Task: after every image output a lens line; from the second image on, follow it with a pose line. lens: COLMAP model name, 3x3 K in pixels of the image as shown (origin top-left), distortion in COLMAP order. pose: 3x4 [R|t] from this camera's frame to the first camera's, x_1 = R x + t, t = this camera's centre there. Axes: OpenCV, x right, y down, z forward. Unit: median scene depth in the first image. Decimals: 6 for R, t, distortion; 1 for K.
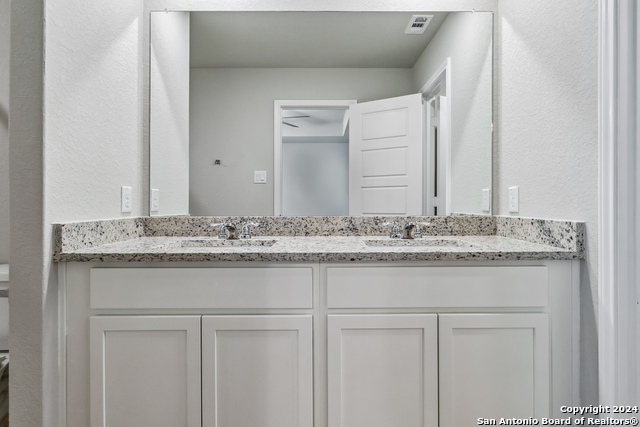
lens RADIAL K [[326.0, 0, 323.1], [0, 326.0, 203.2], [0, 0, 1]] dist [0.001662, 0.000170]
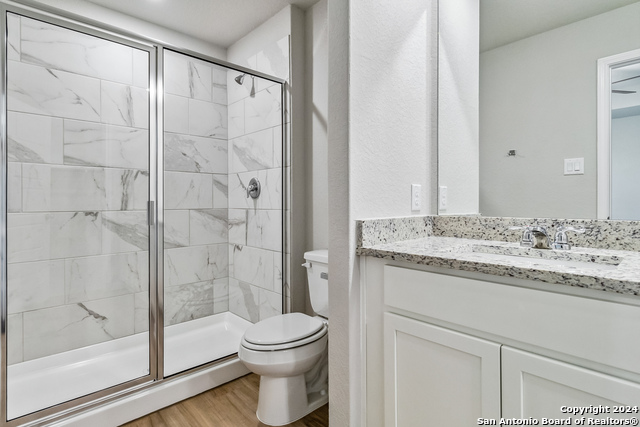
lens RADIAL K [[326.0, 0, 323.1], [0, 326.0, 203.2], [0, 0, 1]] dist [0.001662, 0.000170]
pose [[0.677387, 0.000131, -0.735627, -0.069820], [0.003939, 0.999985, 0.003805, 0.001046], [0.735616, -0.005475, 0.677376, 0.128739]]
